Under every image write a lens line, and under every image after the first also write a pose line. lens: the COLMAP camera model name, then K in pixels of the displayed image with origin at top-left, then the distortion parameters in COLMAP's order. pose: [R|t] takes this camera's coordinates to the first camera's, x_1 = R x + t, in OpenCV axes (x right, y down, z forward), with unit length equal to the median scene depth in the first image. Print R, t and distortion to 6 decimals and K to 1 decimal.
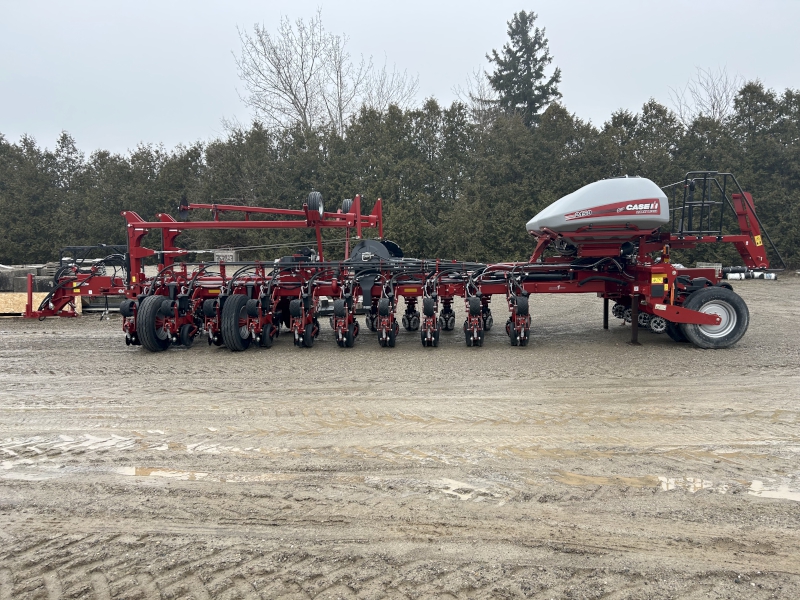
lens RADIAL K [[613.7, 0, 400.0], [0, 613.7, 300.0], [0, 0, 1]] dist [0.004535, 0.003124]
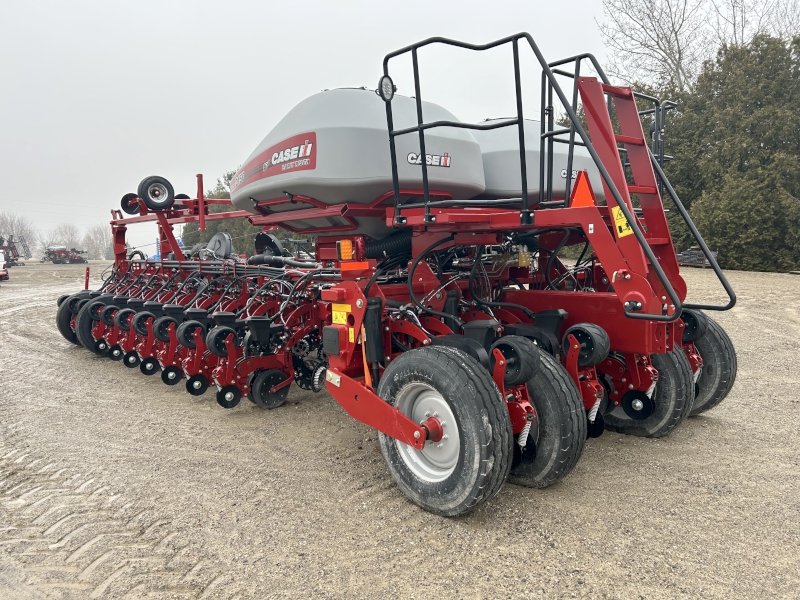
lens RADIAL K [[613.7, 0, 400.0], [0, 613.7, 300.0], [0, 0, 1]] dist [0.004535, 0.003124]
pose [[0.713920, 0.062323, -0.697449, 0.760275], [-0.047546, 0.998047, 0.040515, -0.064929], [0.698611, 0.004237, 0.715489, 0.715259]]
